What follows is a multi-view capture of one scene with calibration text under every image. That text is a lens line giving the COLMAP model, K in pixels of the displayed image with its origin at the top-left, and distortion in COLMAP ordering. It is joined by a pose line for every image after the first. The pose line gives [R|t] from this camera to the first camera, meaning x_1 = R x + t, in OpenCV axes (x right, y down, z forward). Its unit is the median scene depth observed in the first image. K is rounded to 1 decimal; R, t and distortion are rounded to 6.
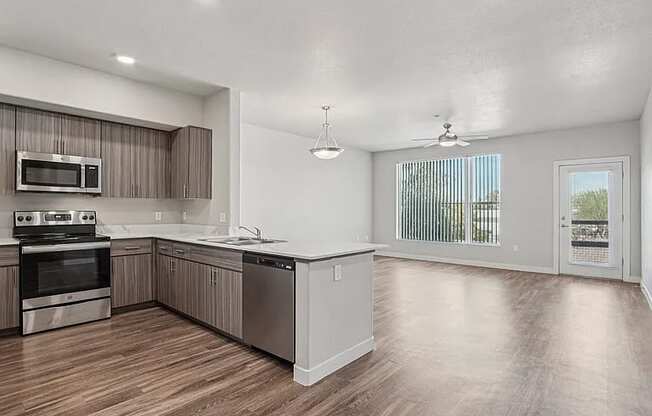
lens RADIAL K [[344.3, 0, 325.5], [0, 344.3, 210.2], [0, 0, 1]] dist [-0.014676, 0.000931]
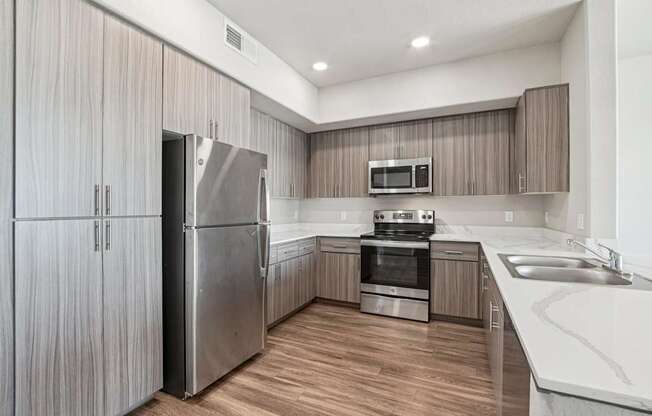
lens RADIAL K [[302.1, 0, 325.6], [0, 302.1, 208.9], [0, 0, 1]] dist [-0.013869, -0.000179]
pose [[0.256865, -0.001319, -0.966446, 0.107311], [0.001266, 0.999999, -0.001028, -0.001065], [0.966446, -0.000959, 0.256866, 0.510397]]
